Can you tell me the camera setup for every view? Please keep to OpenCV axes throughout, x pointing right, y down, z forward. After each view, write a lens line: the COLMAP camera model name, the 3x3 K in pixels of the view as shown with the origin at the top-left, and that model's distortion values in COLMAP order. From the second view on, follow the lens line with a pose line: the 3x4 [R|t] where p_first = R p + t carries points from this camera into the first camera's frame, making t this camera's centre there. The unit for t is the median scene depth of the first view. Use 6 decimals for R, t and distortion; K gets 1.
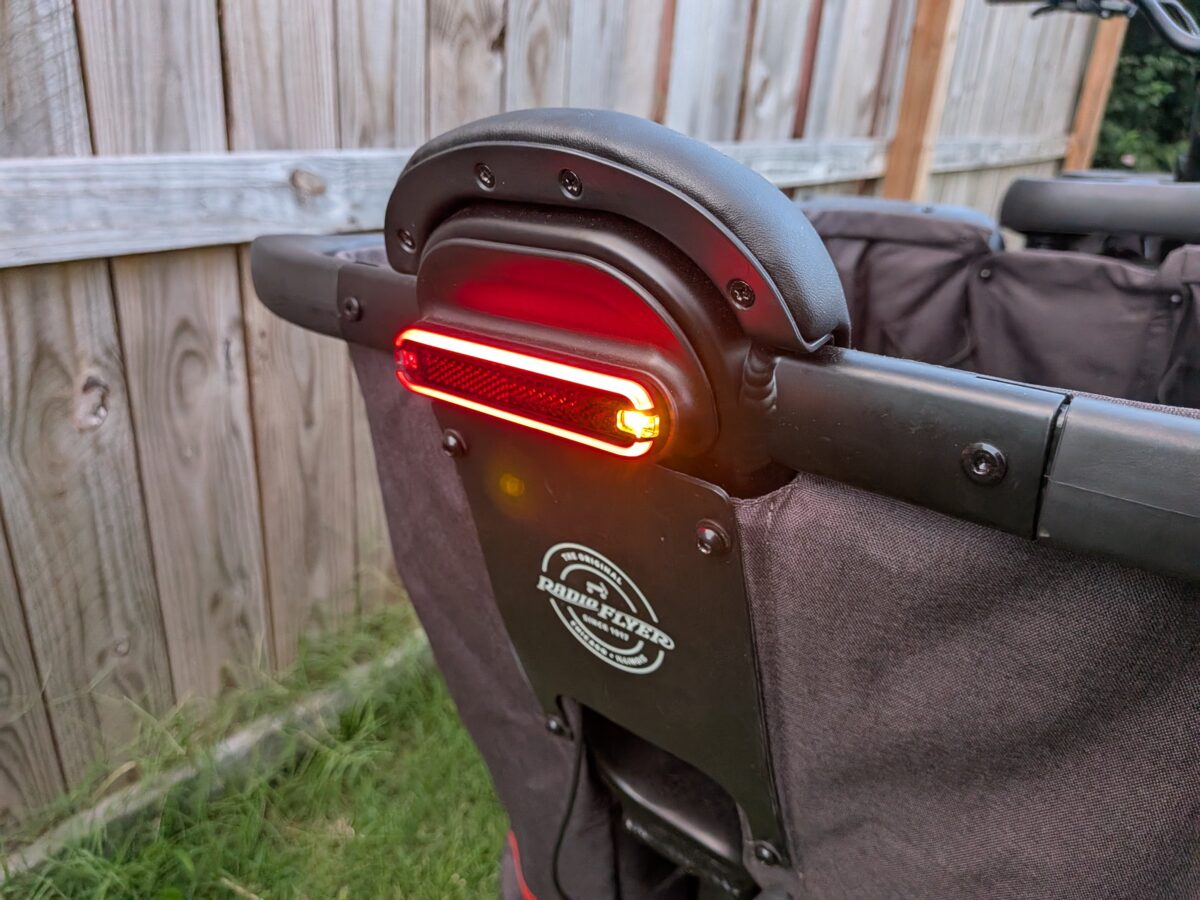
lens RADIAL K [[907.2, 0, 591.3], [0, 907.2, 447.0], [0, 0, 1]] dist [-0.025001, -0.008352]
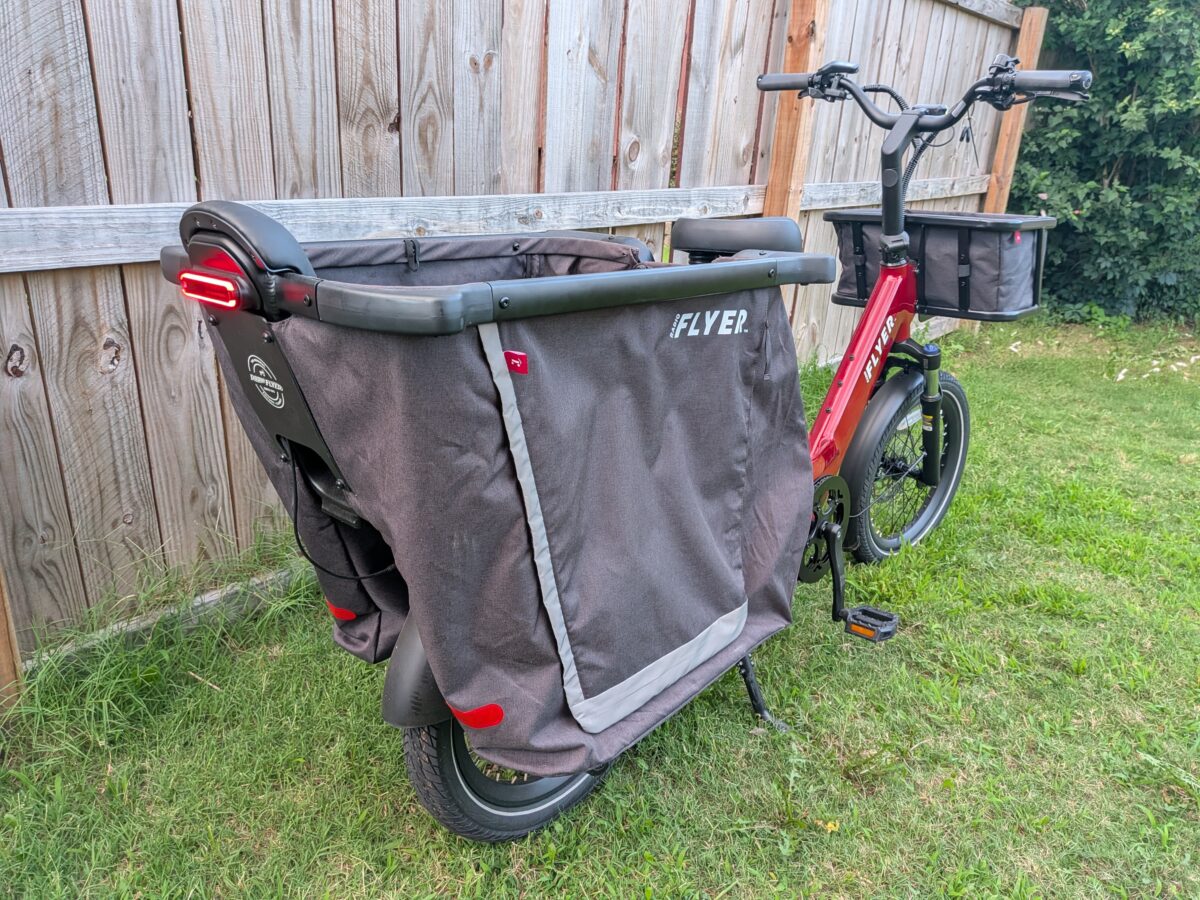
lens RADIAL K [[867.4, 0, 606.0], [0, 867.4, 451.6], [0, 0, 1]] dist [0.034679, -0.059853]
pose [[0.999639, 0.007181, -0.025898, 0.357628], [-0.007761, 0.999720, -0.022373, 0.143437], [0.025731, 0.022566, 0.999414, -0.509067]]
